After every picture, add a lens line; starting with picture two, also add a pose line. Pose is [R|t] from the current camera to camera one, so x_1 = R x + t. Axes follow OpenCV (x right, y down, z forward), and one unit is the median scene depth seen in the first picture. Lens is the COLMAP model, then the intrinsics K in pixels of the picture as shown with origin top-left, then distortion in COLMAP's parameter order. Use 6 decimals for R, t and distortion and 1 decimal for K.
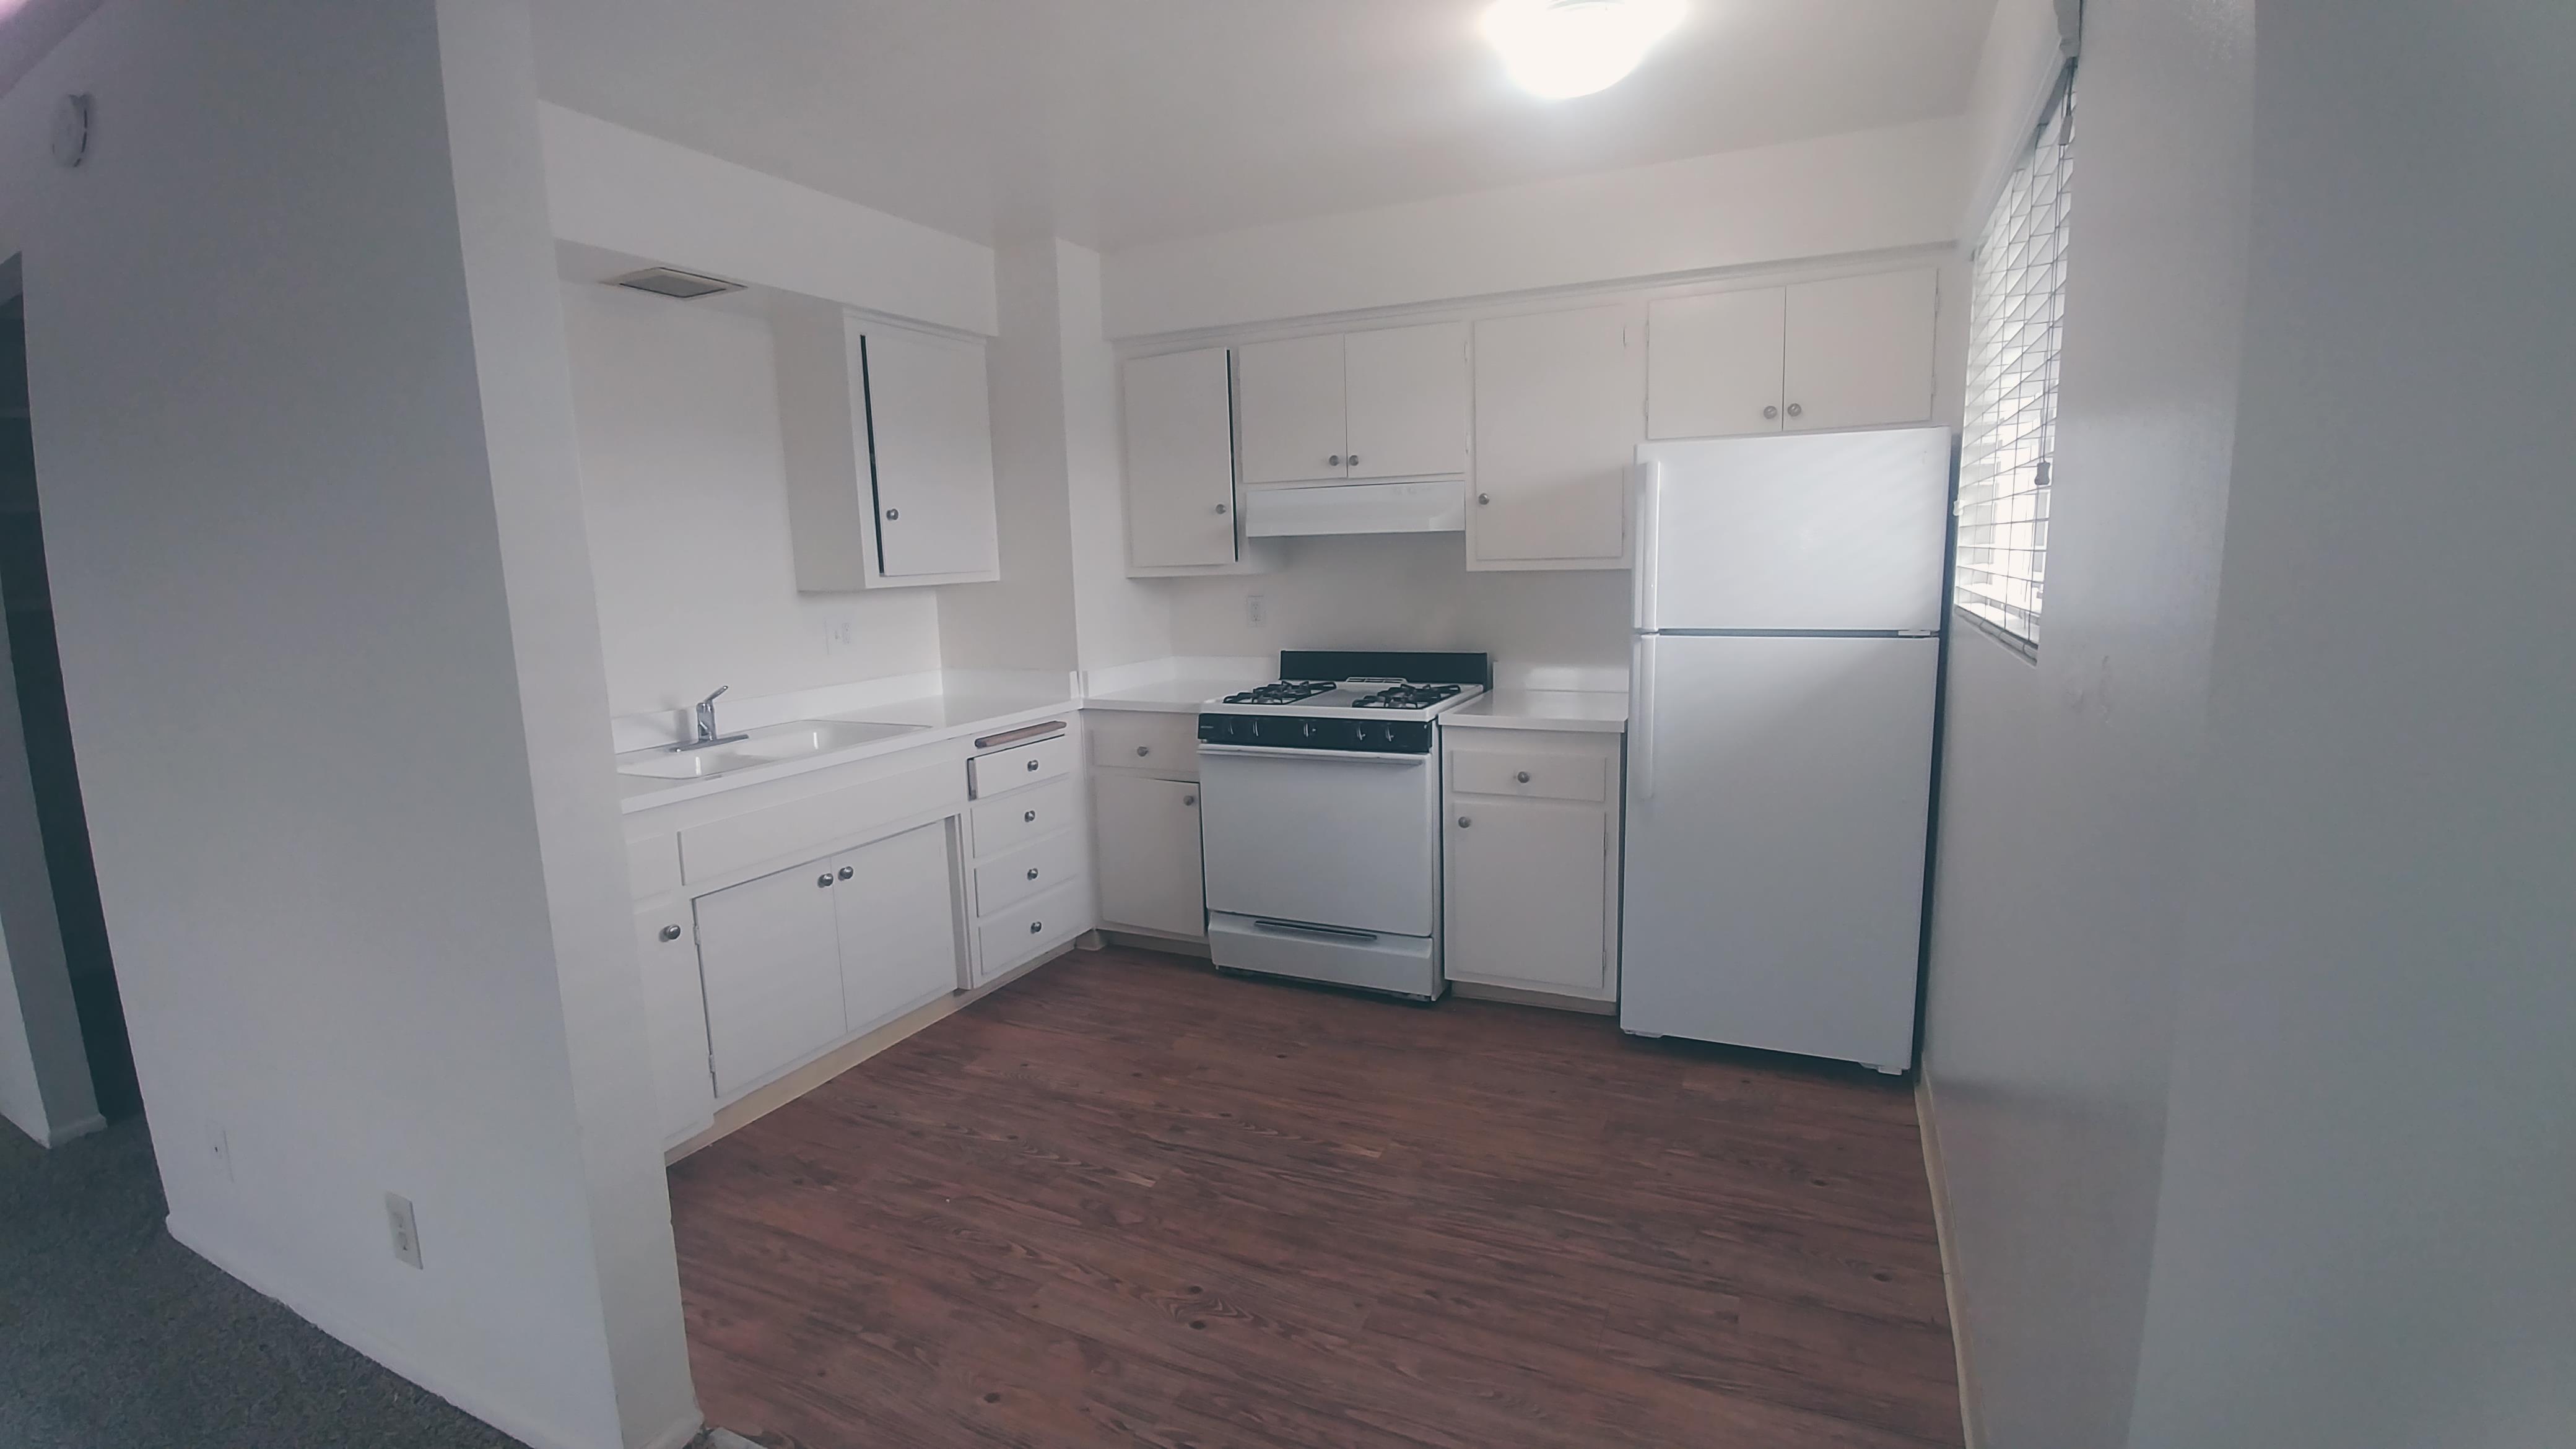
lens RADIAL K [[1150.6, 0, 1293.4], [0, 1150.6, 731.6], [0, 0, 1]] dist [-0.000891, 0.000831]
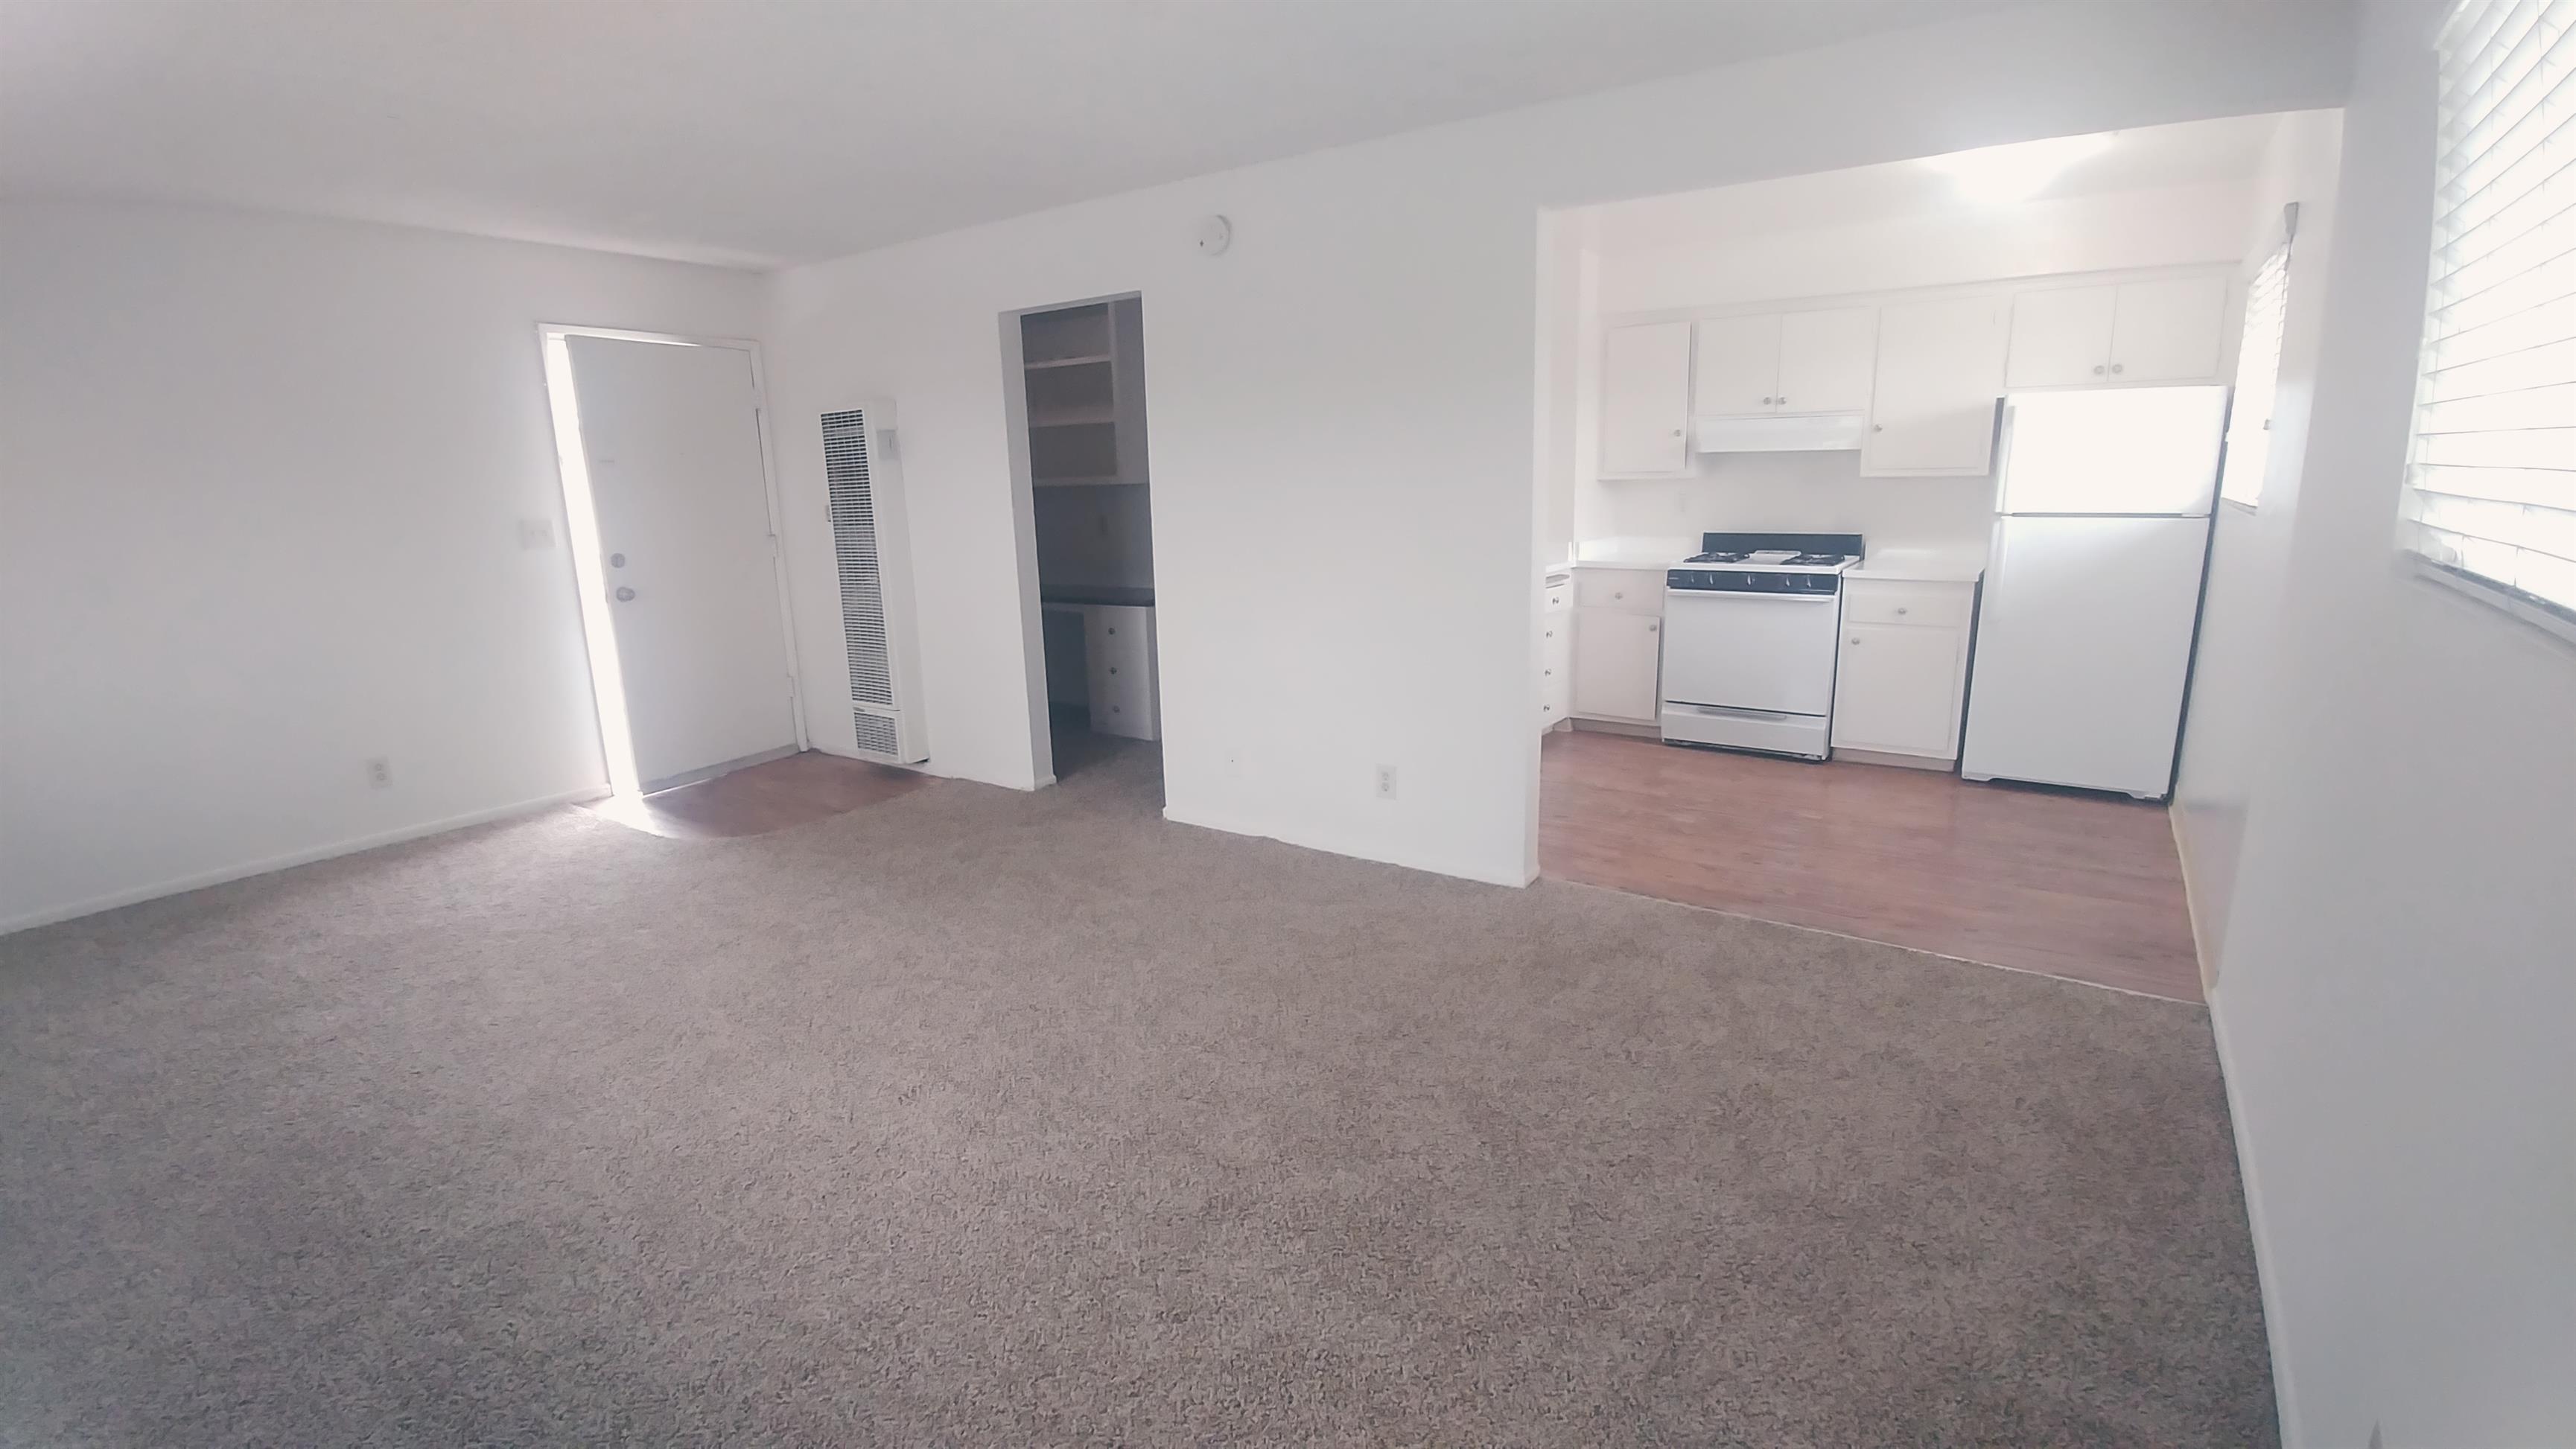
lens RADIAL K [[1150.5, 0, 1285.6], [0, 1150.5, 722.1], [0, 0, 1]] dist [-0.000891, 0.000831]
pose [[0.986540, 0.038307, -0.158970, -0.335167], [-0.027514, 0.997199, 0.069549, 0.095127], [0.161189, -0.064239, 0.984831, -0.607526]]
